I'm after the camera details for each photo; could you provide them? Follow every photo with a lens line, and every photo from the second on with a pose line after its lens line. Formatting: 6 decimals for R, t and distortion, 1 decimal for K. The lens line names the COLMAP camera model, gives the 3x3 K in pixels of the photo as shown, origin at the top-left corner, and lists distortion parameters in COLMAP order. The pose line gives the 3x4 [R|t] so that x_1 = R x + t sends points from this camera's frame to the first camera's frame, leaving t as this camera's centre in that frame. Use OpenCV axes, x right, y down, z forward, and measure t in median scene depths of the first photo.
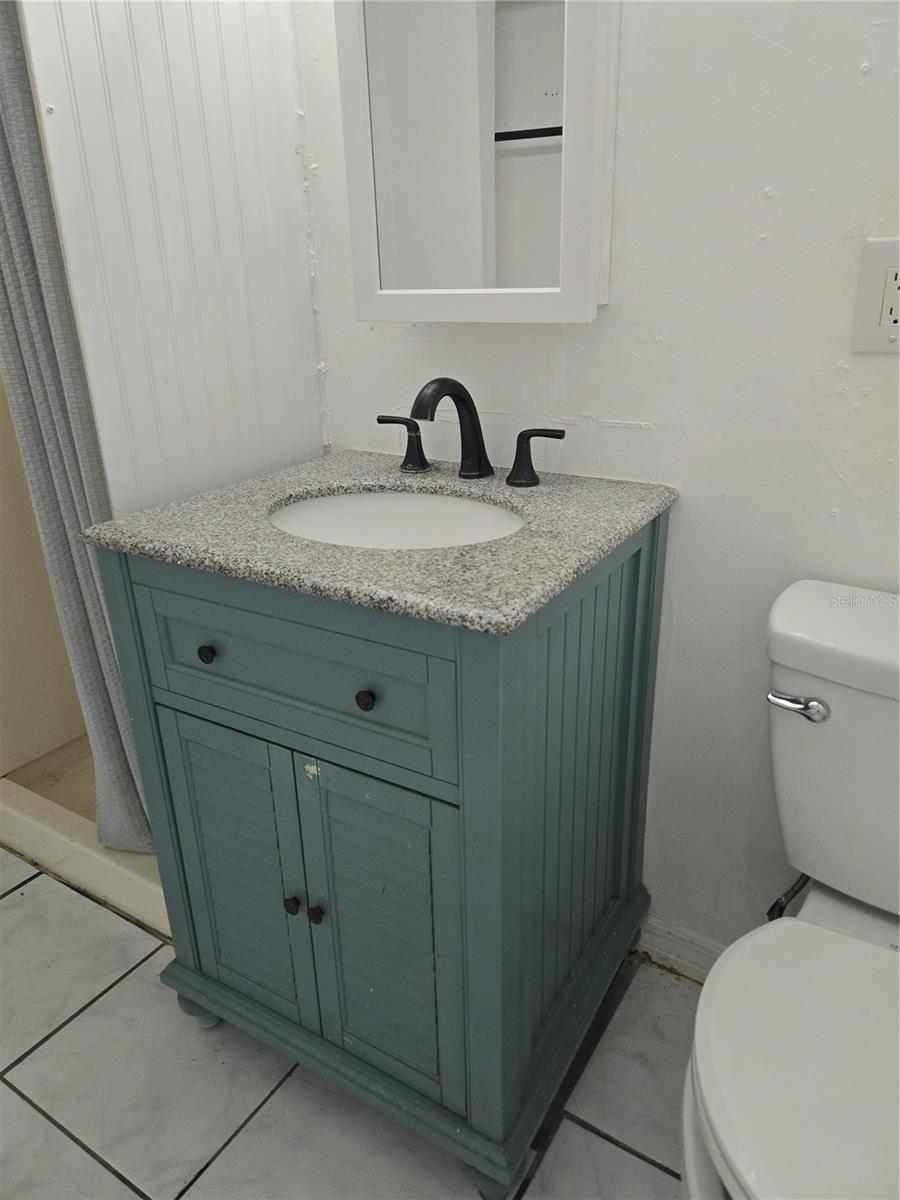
lens RADIAL K [[799.6, 0, 451.8], [0, 799.6, 594.3], [0, 0, 1]] dist [0.066689, -0.053283]
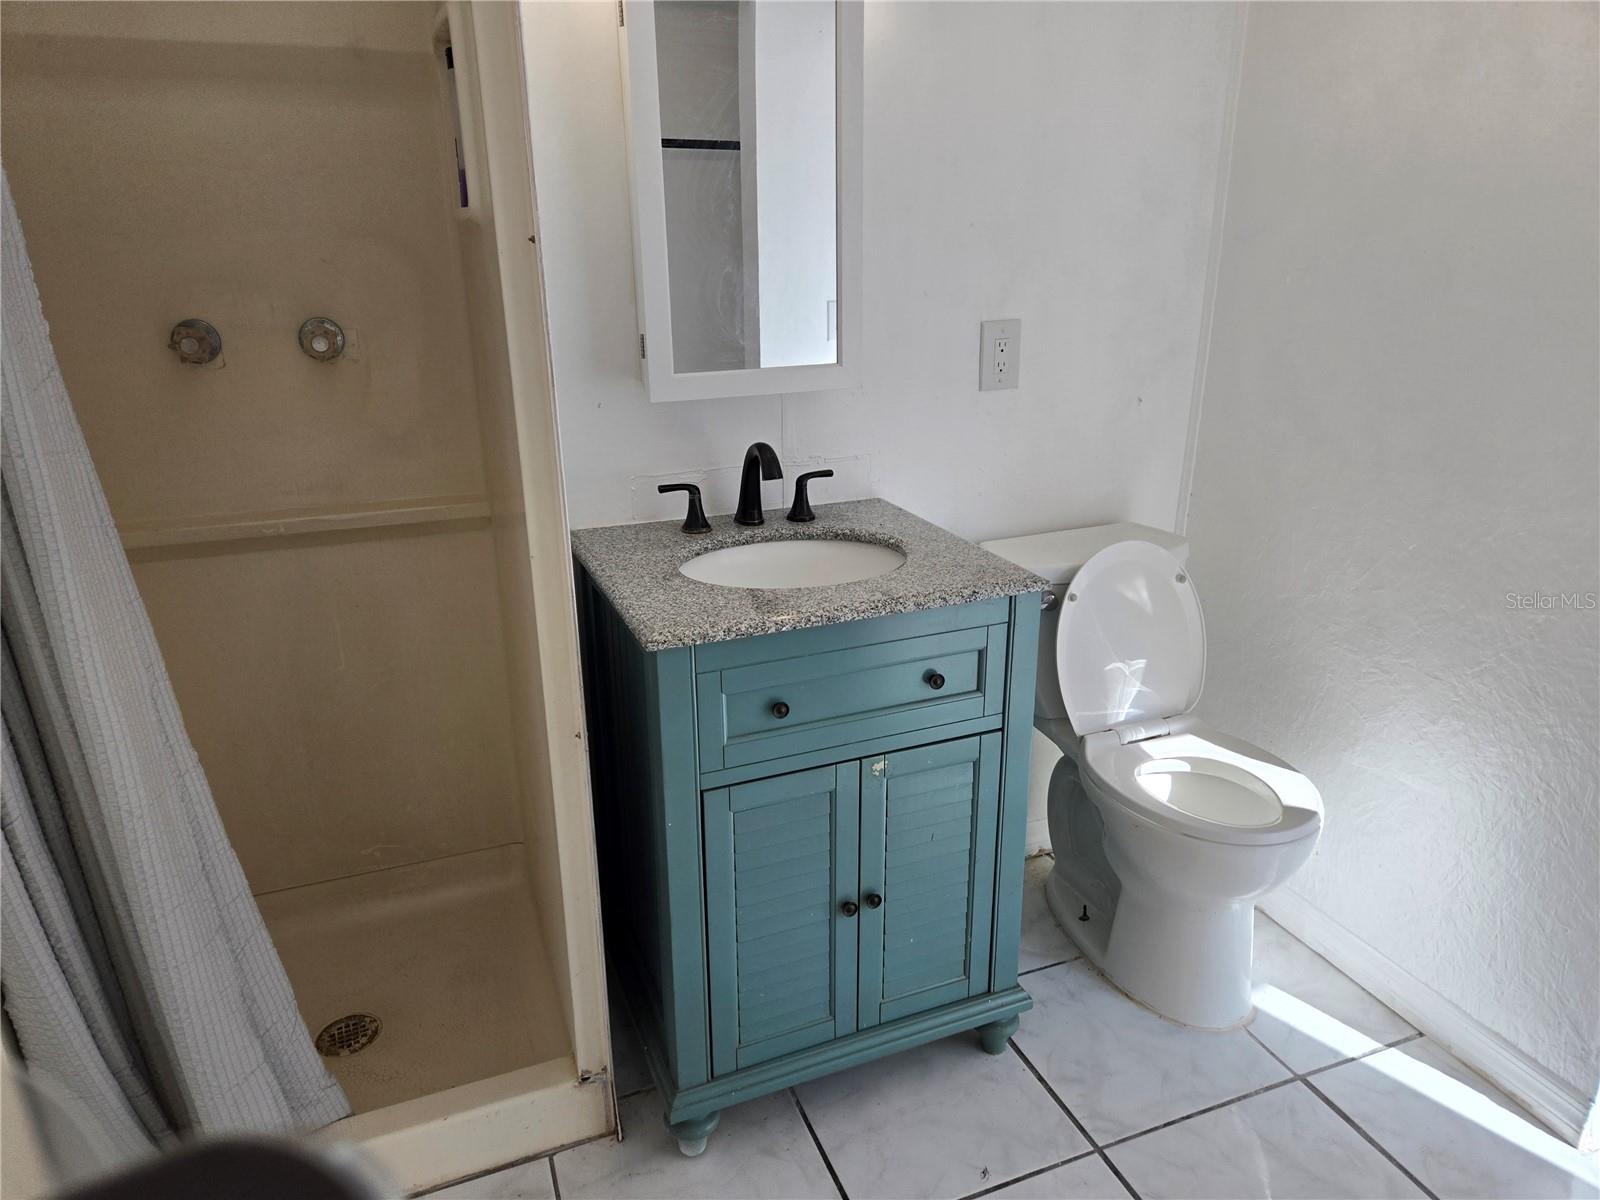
lens RADIAL K [[1066.1, 0, 800.8], [0, 1066.1, 605.6], [0, 0, 1]] dist [0.066689, -0.053283]
pose [[0.605904, -0.248315, 0.755791, -1.156216], [0.292863, 0.952942, 0.078306, -0.143086], [-0.739670, 0.173897, 0.650114, 0.000098]]
